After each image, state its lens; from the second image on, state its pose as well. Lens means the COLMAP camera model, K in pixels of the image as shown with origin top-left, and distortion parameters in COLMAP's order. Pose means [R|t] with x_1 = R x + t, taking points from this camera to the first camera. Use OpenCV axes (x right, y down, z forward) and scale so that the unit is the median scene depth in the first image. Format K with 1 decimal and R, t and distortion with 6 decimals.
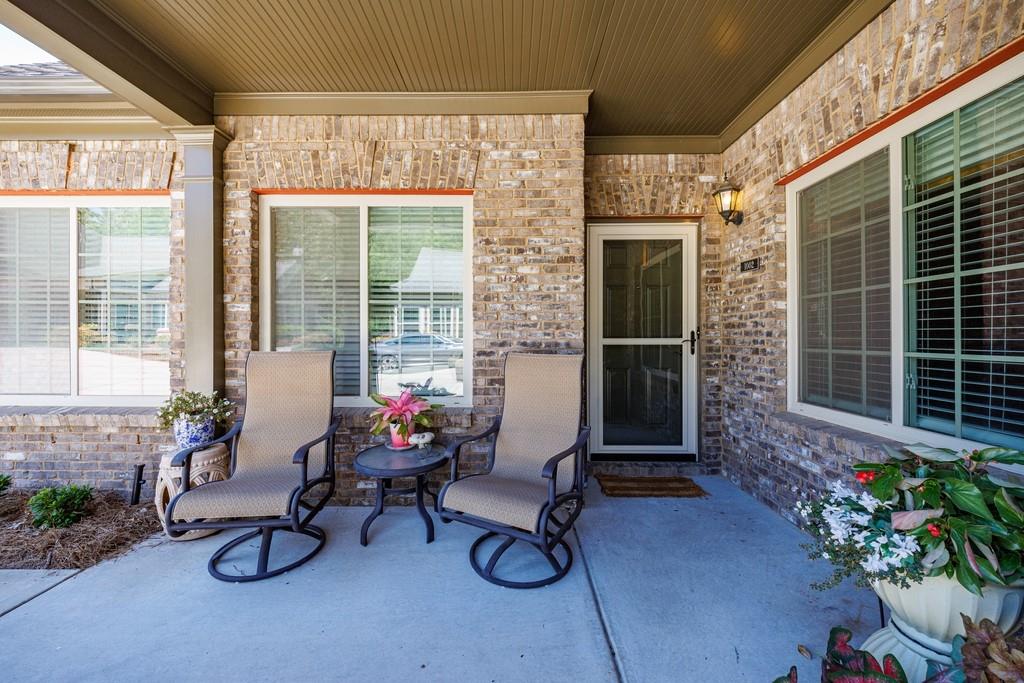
lens RADIAL K [[402.4, 0, 507.7], [0, 402.4, 336.8], [0, 0, 1]] dist [0.001348, 0.000124]
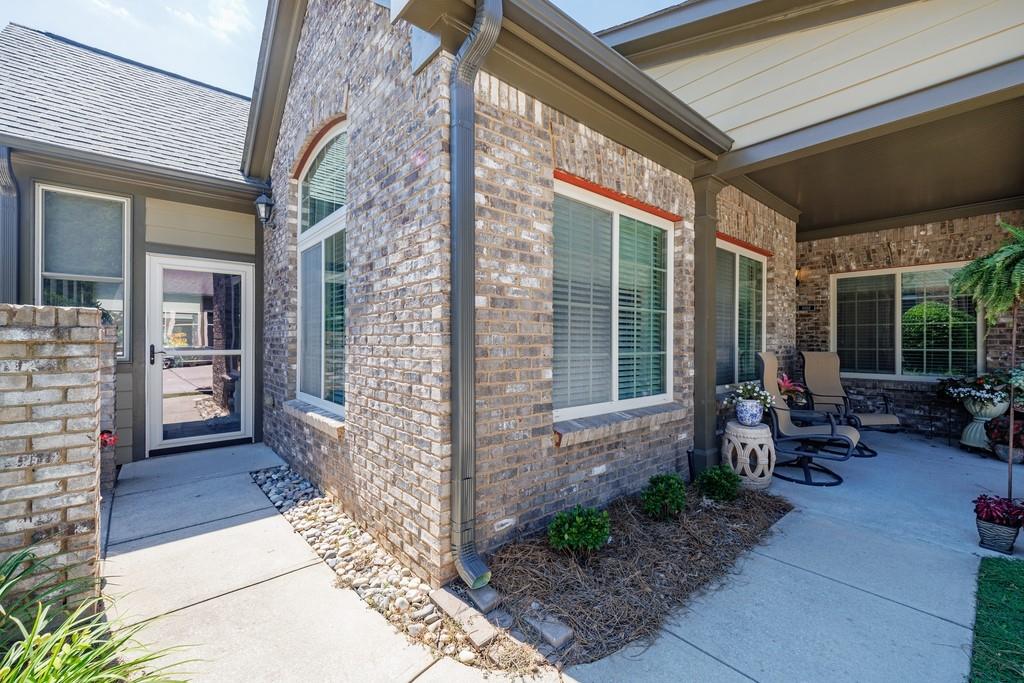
lens RADIAL K [[424.6, 0, 516.1], [0, 424.6, 340.7], [0, 0, 1]] dist [-0.002683, -0.000342]
pose [[0.744562, 0.003669, 0.667543, -2.080646], [-0.005117, 0.999987, 0.000212, -0.003735], [-0.667533, -0.003574, 0.744571, 0.405537]]
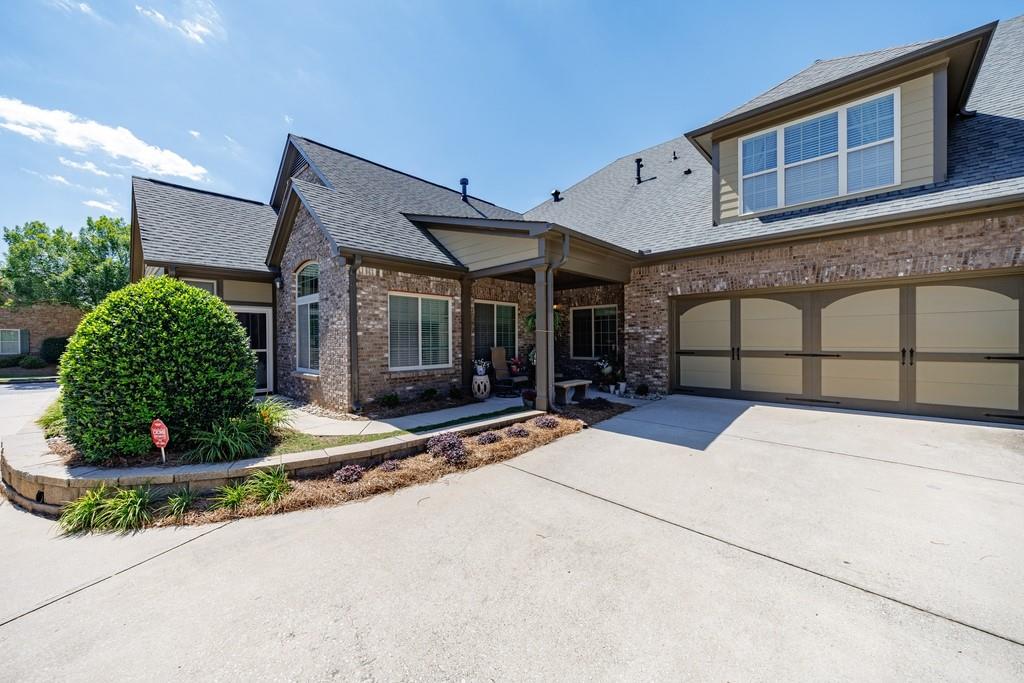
lens RADIAL K [[374.3, 0, 503.8], [0, 374.3, 340.8], [0, 0, 1]] dist [0.000856, 0.000022]
pose [[0.687869, -0.006939, 0.725802, -2.701736], [0.005944, 0.999975, 0.003927, -0.033925], [-0.725810, 0.001613, 0.687893, -1.257093]]
